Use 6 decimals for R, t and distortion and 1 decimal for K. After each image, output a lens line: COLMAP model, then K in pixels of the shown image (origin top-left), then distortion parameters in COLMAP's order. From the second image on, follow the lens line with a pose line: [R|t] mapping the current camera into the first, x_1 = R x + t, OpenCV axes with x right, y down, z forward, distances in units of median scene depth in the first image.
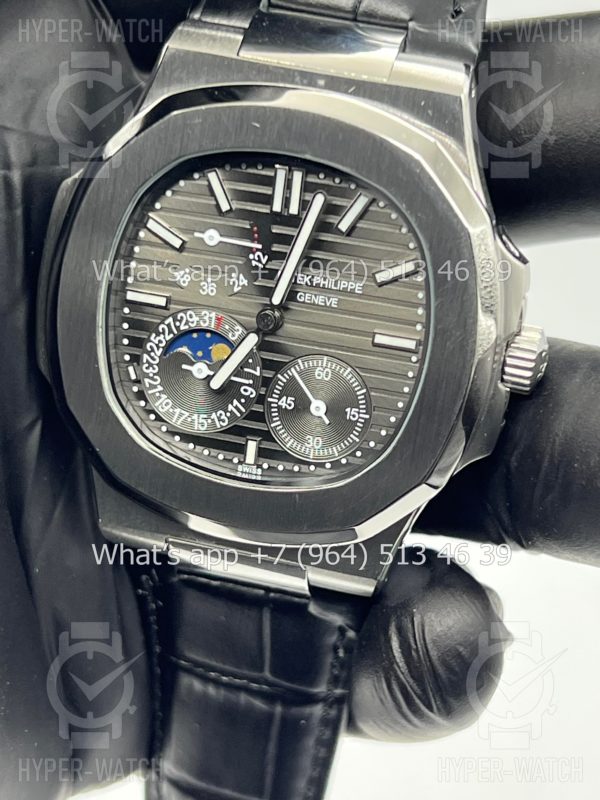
lens RADIAL K [[1774.2, 0, 299.4], [0, 1774.2, 411.6], [0, 0, 1]] dist [0.105381, -0.172132]
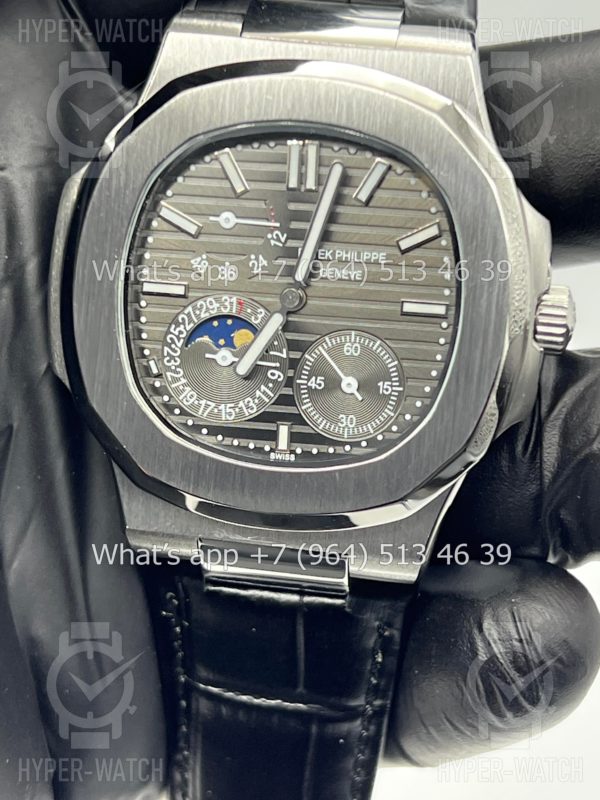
lens RADIAL K [[1774.2, 0, 299.4], [0, 1774.2, 411.6], [0, 0, 1]] dist [0.105381, -0.172132]
pose [[0.994474, -0.073868, 0.074601, -0.090144], [0.081983, 0.990284, -0.112321, 0.119146], [-0.065579, 0.117816, 0.990868, 0.037328]]
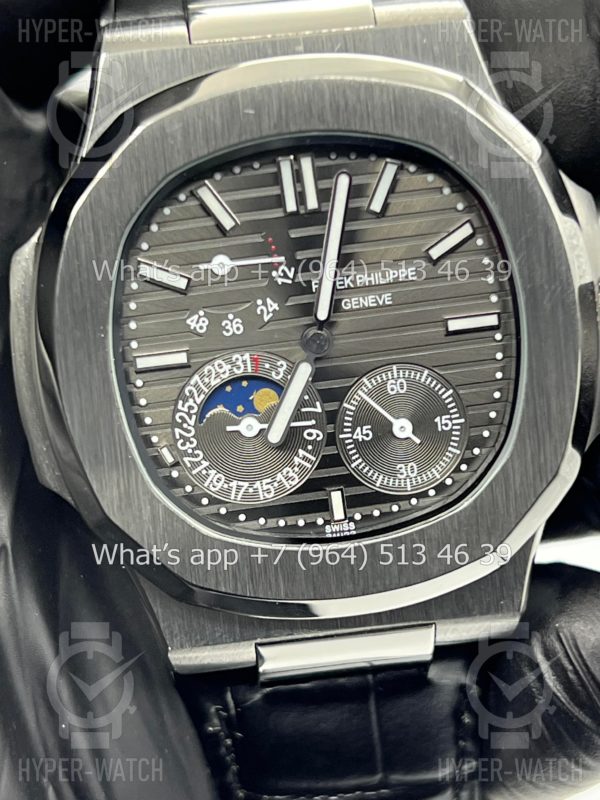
lens RADIAL K [[1789.8, 0, 300.0], [0, 1789.8, 400.0], [0, 0, 1]] dist [0.124418, -0.075623]
pose [[0.933287, -0.278794, 0.226383, -0.217271], [0.297114, 0.953498, -0.050640, 0.013394], [-0.201738, 0.114523, 0.972721, 0.198285]]
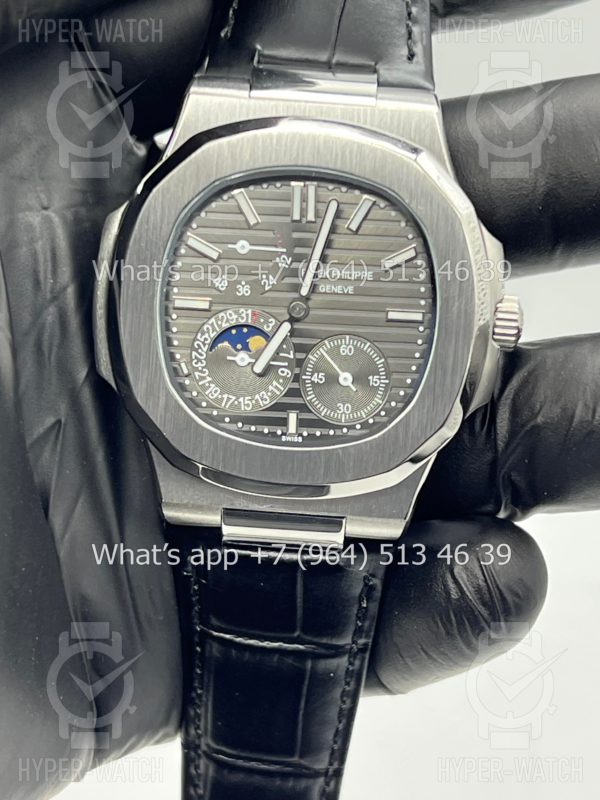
lens RADIAL K [[1774.2, 0, 299.4], [0, 1774.2, 411.6], [0, 0, 1]] dist [0.105381, -0.172132]
pose [[0.979657, -0.098492, 0.174845, -0.231333], [0.118157, 0.987337, -0.105856, 0.142644], [-0.162205, 0.124361, 0.978889, -0.168497]]
